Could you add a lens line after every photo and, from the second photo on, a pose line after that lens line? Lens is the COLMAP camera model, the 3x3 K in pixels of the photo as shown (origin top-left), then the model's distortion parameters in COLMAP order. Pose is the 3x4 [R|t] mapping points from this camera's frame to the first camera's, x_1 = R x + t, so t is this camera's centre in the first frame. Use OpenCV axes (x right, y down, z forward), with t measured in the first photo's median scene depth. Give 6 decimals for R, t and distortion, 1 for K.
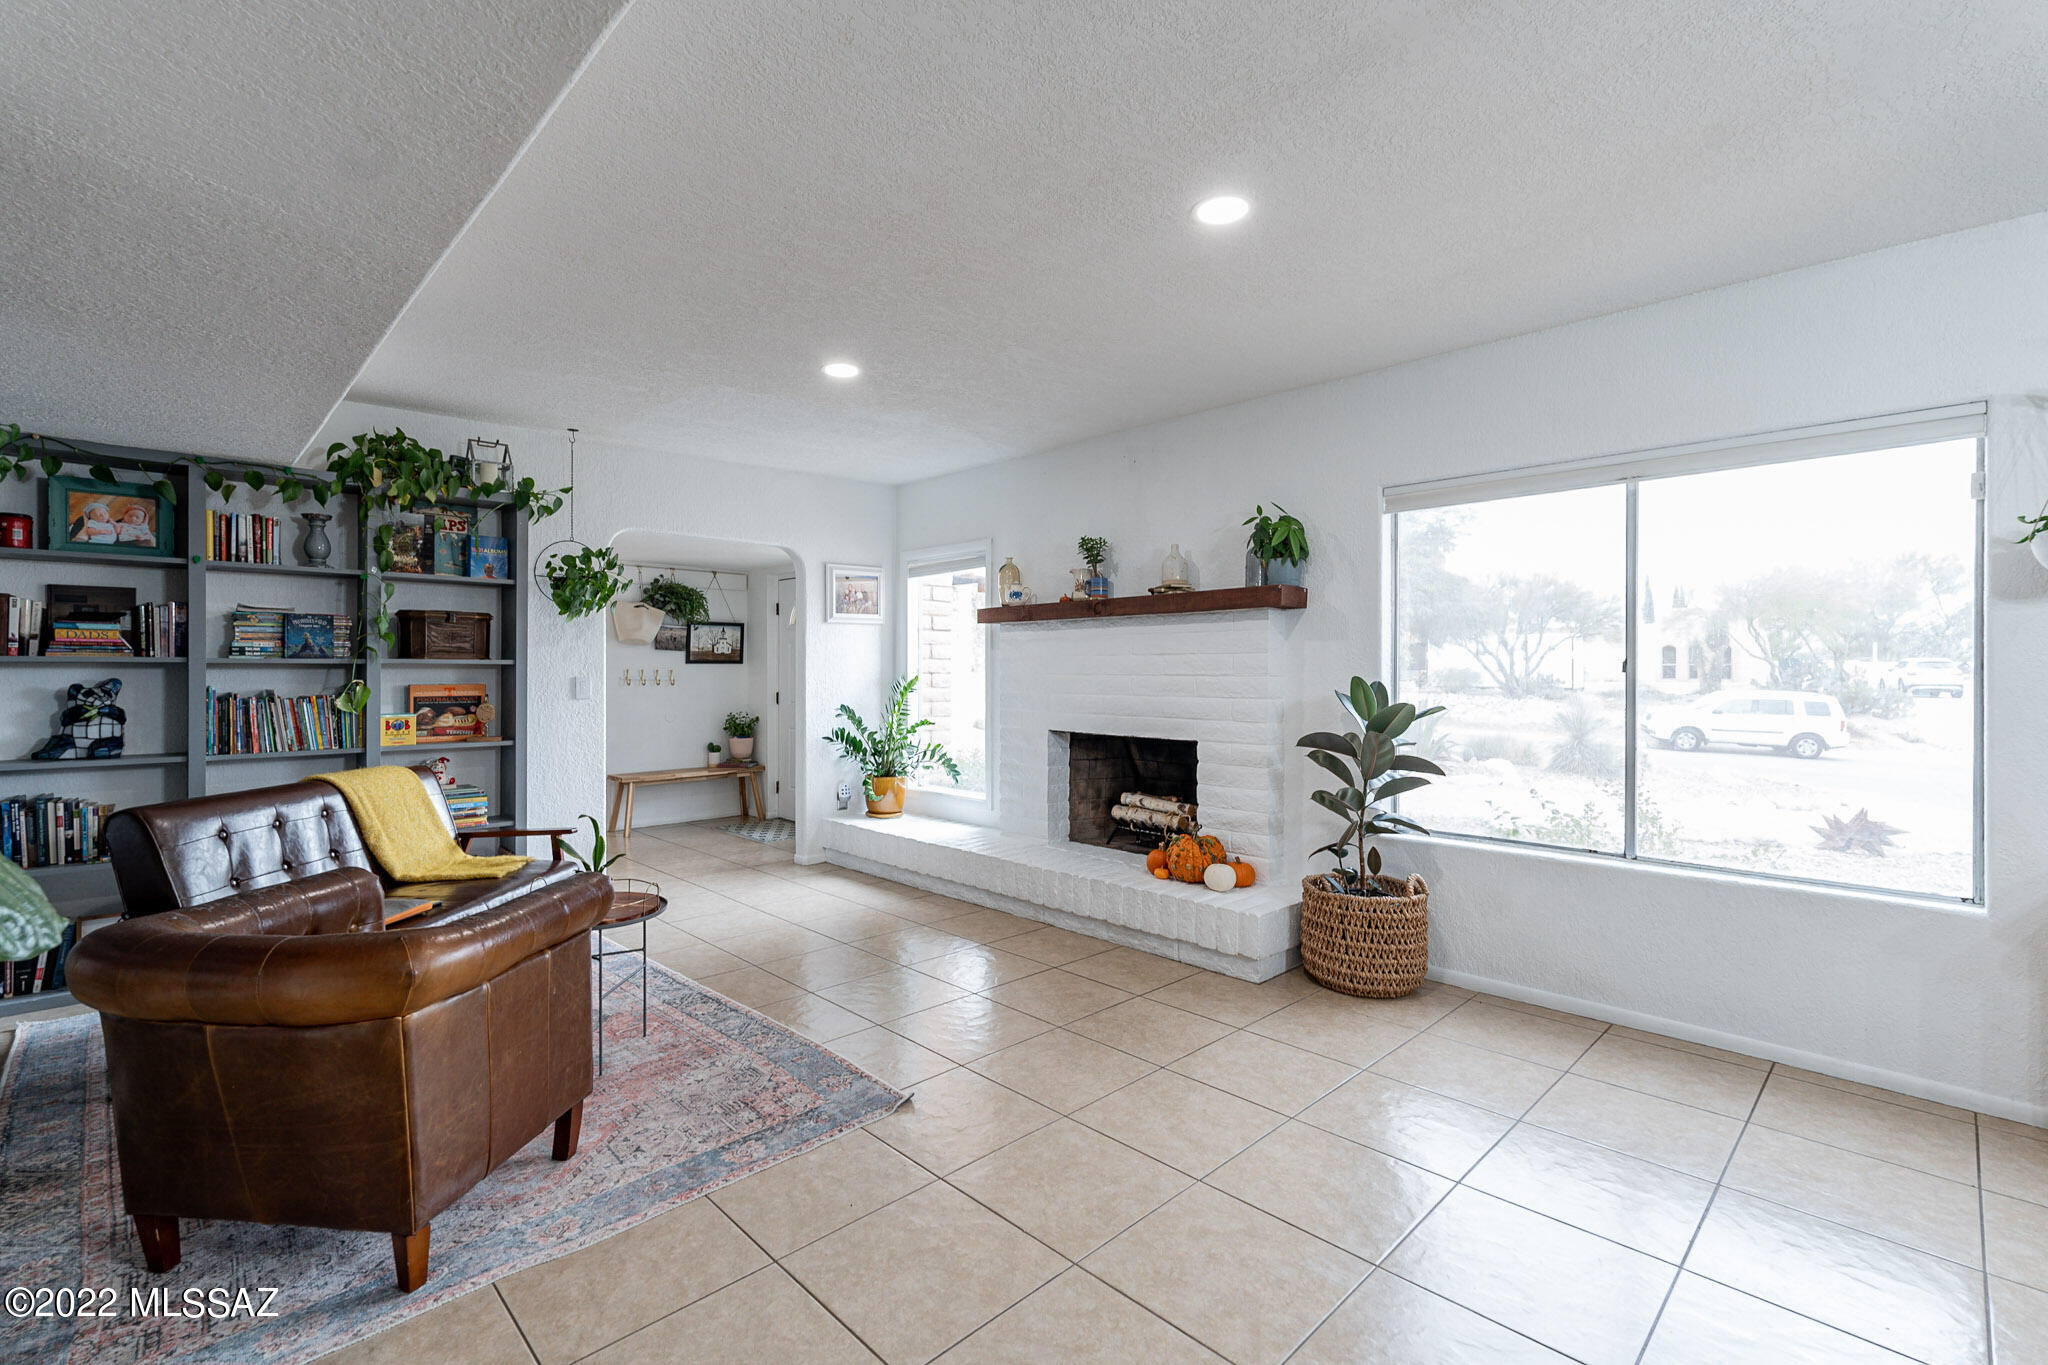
lens RADIAL K [[911.5, 0, 1023.3], [0, 911.5, 673.6], [0, 0, 1]] dist [-0.002286, -0.000650]
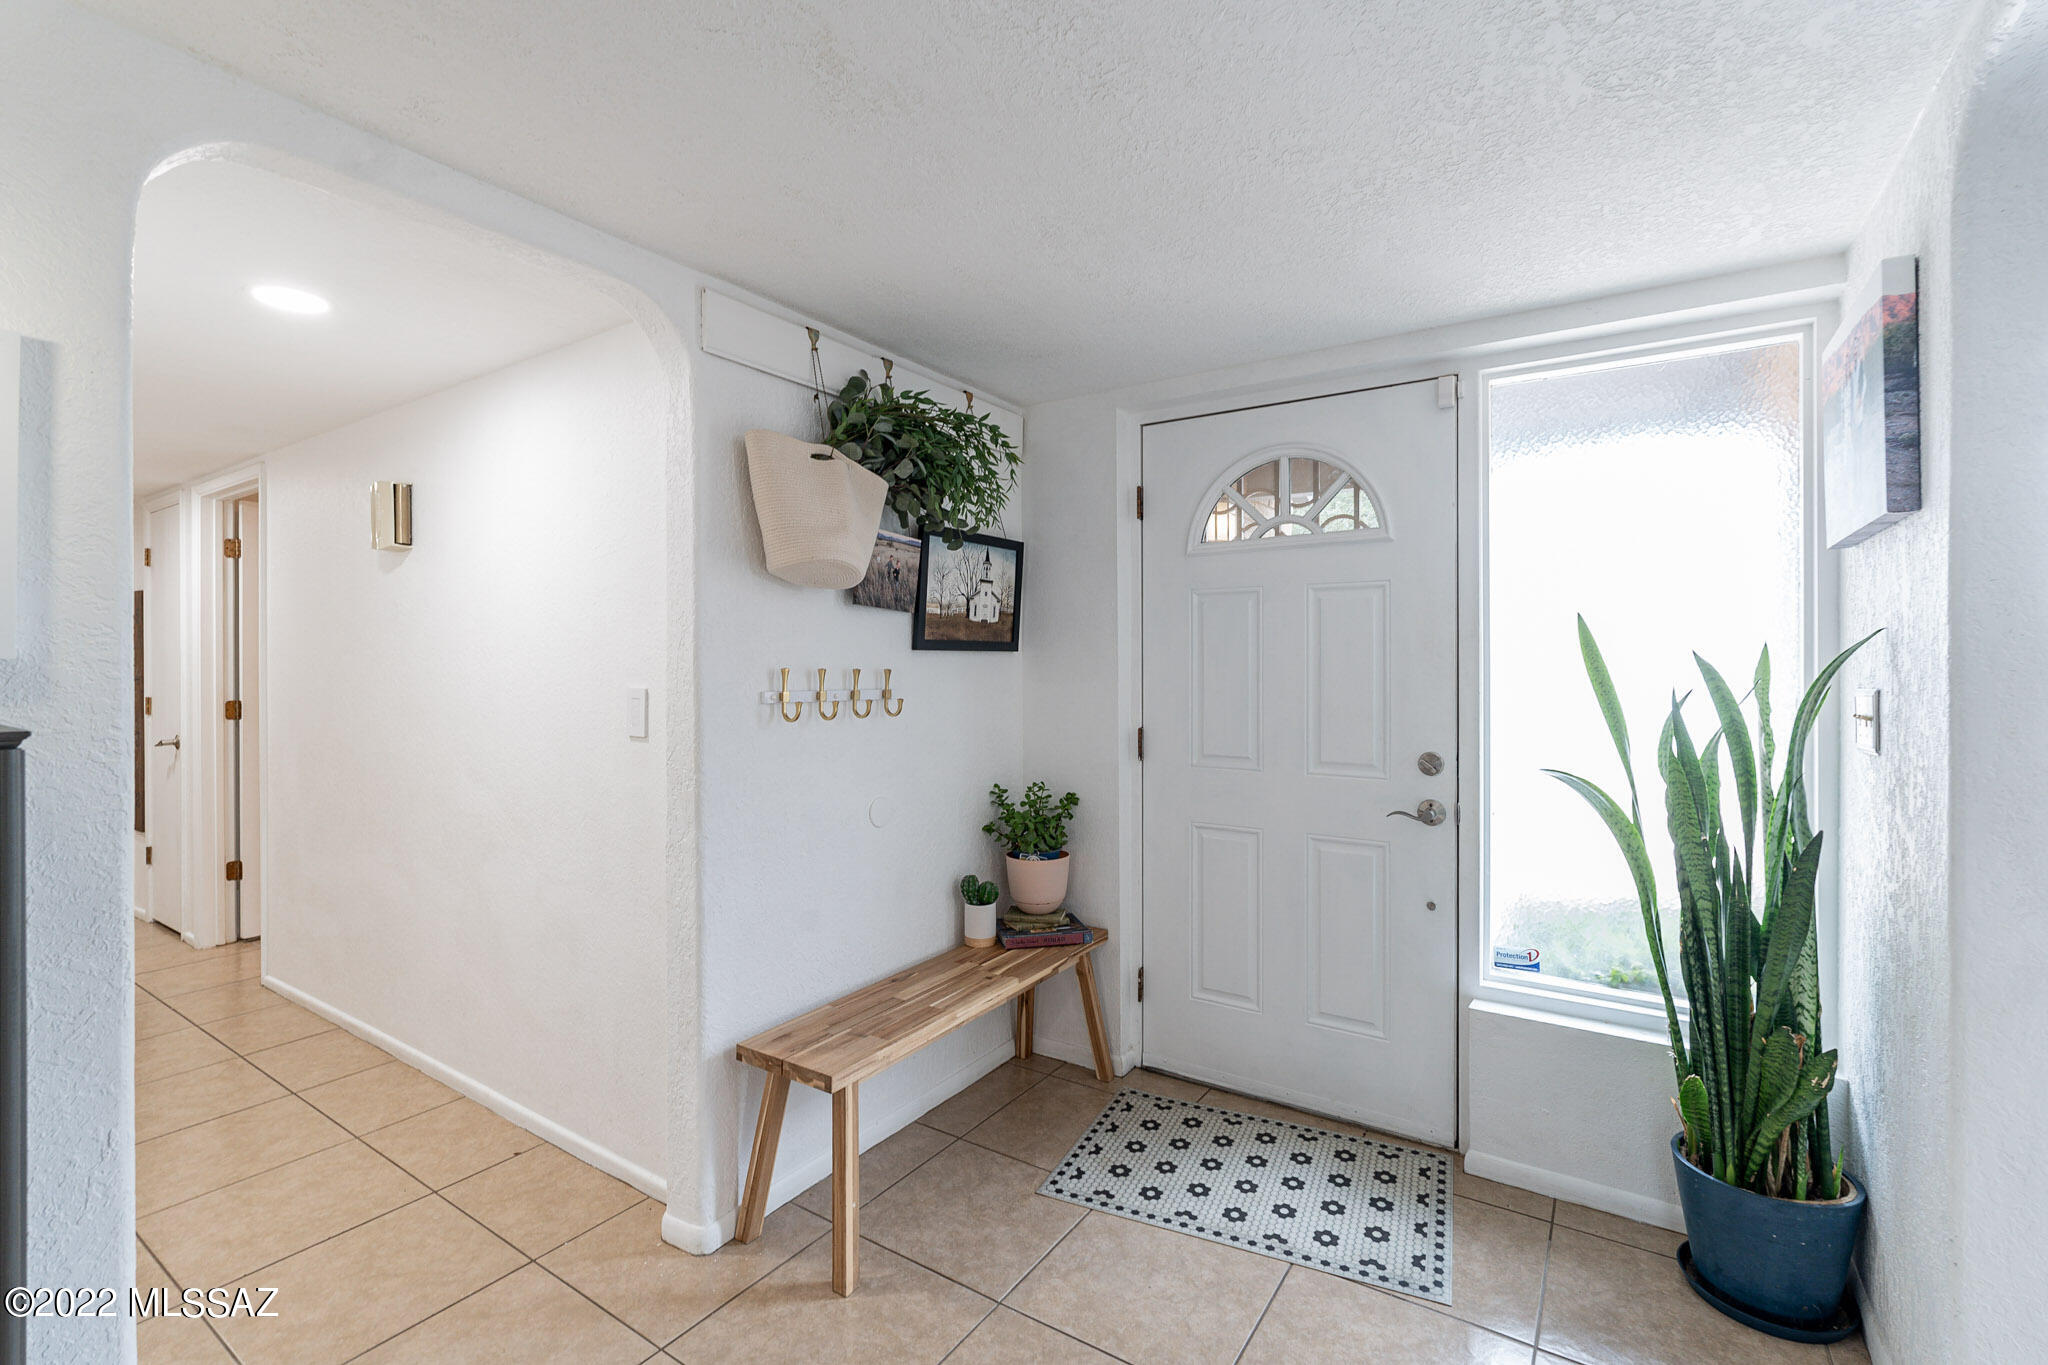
lens RADIAL K [[911.5, 0, 1021.9], [0, 911.5, 673.4], [0, 0, 1]] dist [-0.002286, -0.000650]
pose [[0.975775, -0.004018, 0.218740, -0.703921], [0.003270, 0.999988, 0.003779, -0.006040], [-0.218752, -0.002973, 0.975776, 1.156341]]
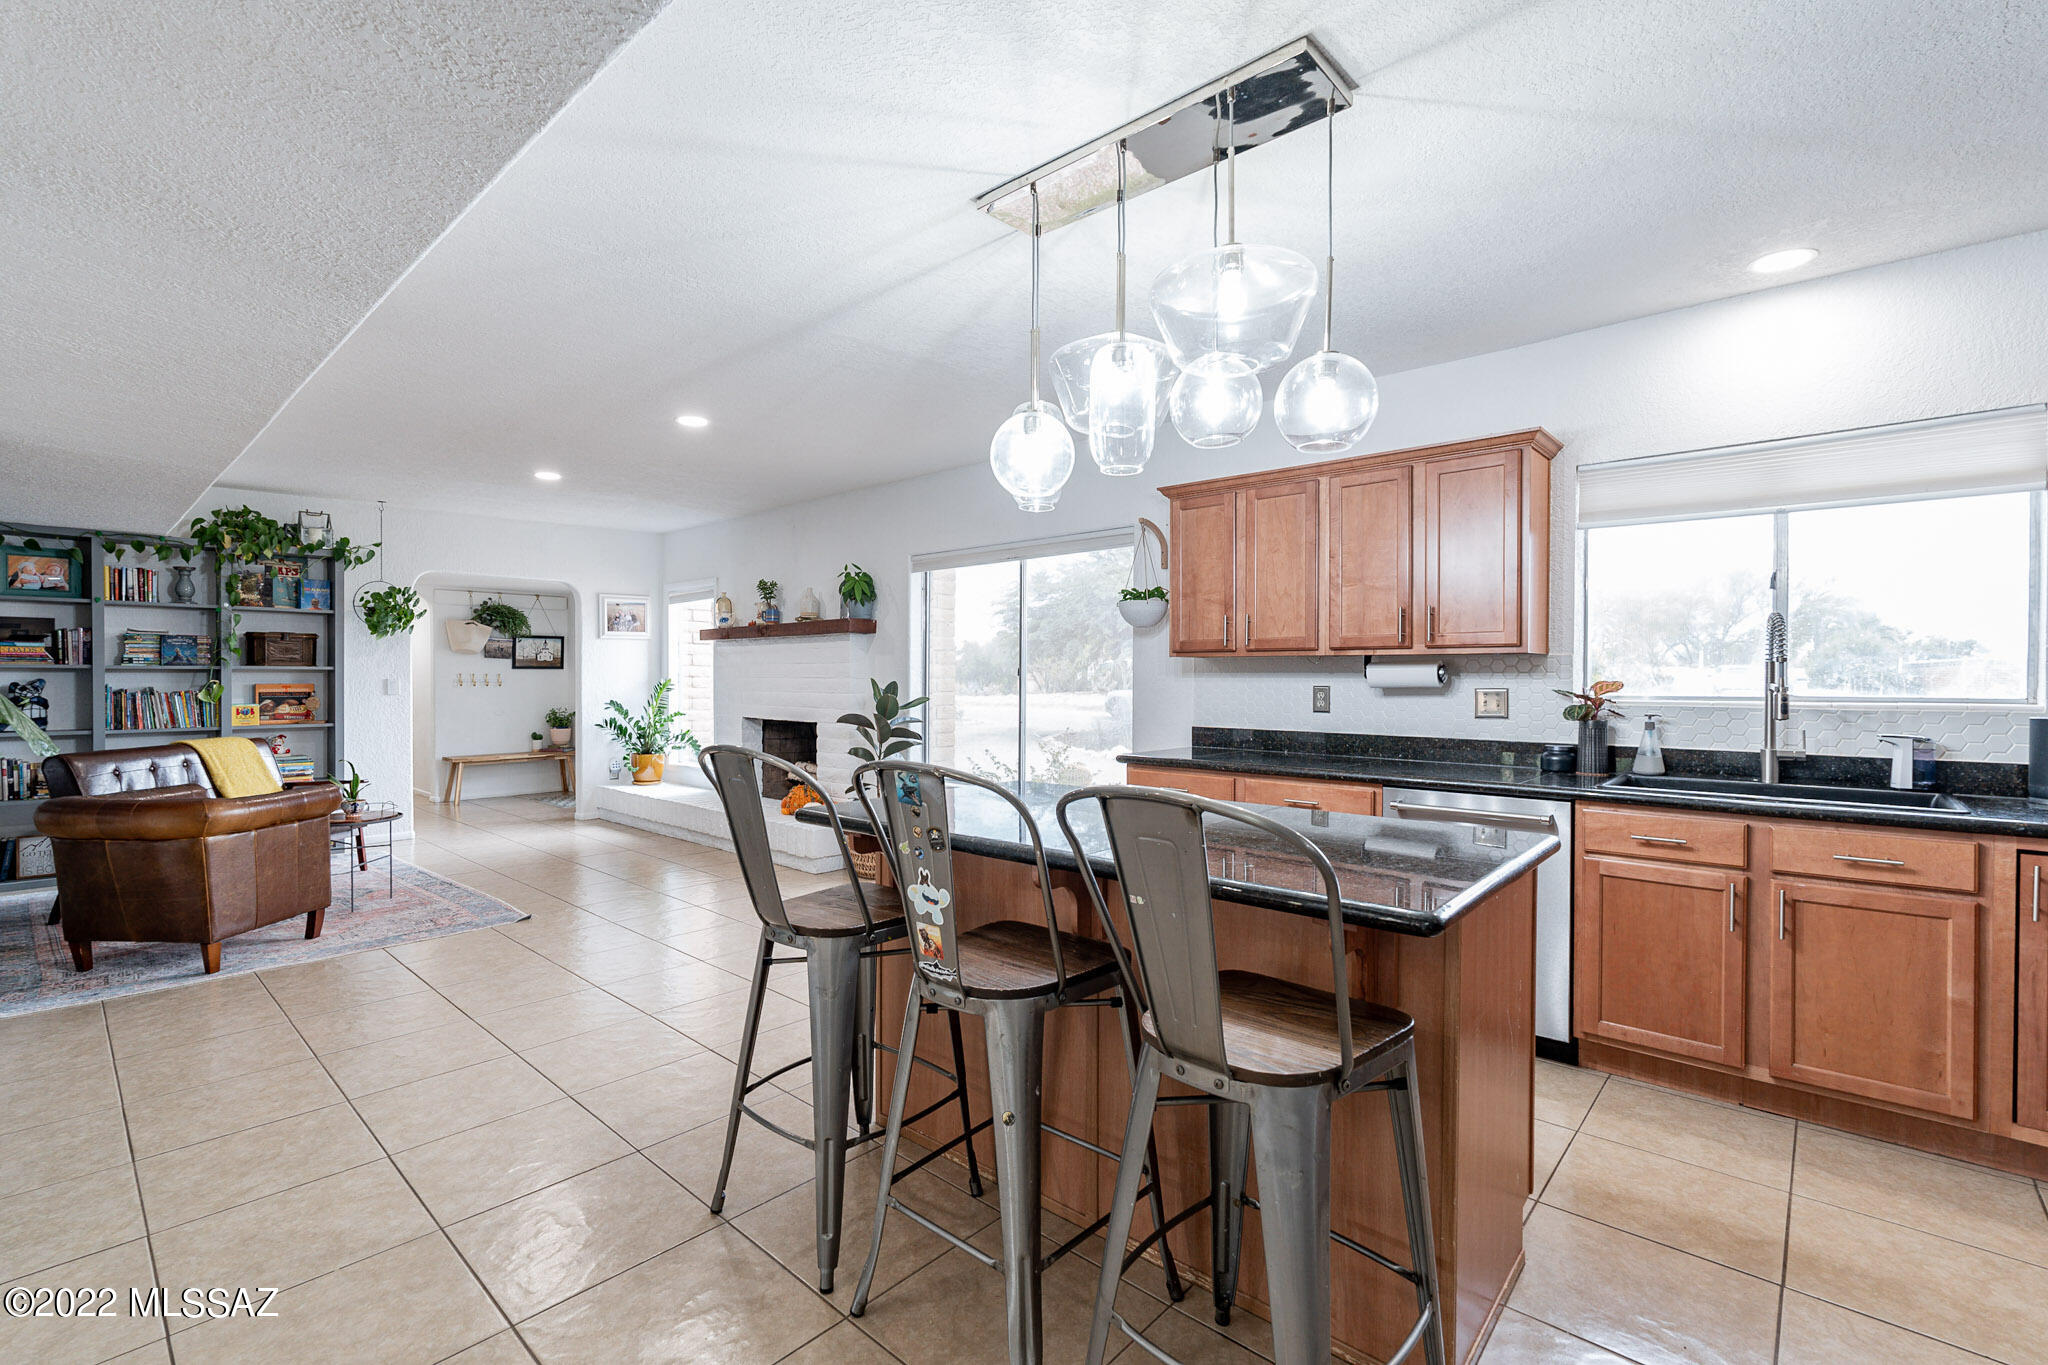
lens RADIAL K [[911.5, 0, 1027.6], [0, 911.5, 687.8], [0, 0, 1]] dist [-0.002286, -0.000650]
pose [[0.998218, 0.000526, 0.059676, 0.451761], [-0.001114, 0.999951, 0.009812, 0.003286], [-0.059668, -0.009861, 0.998170, -0.499390]]
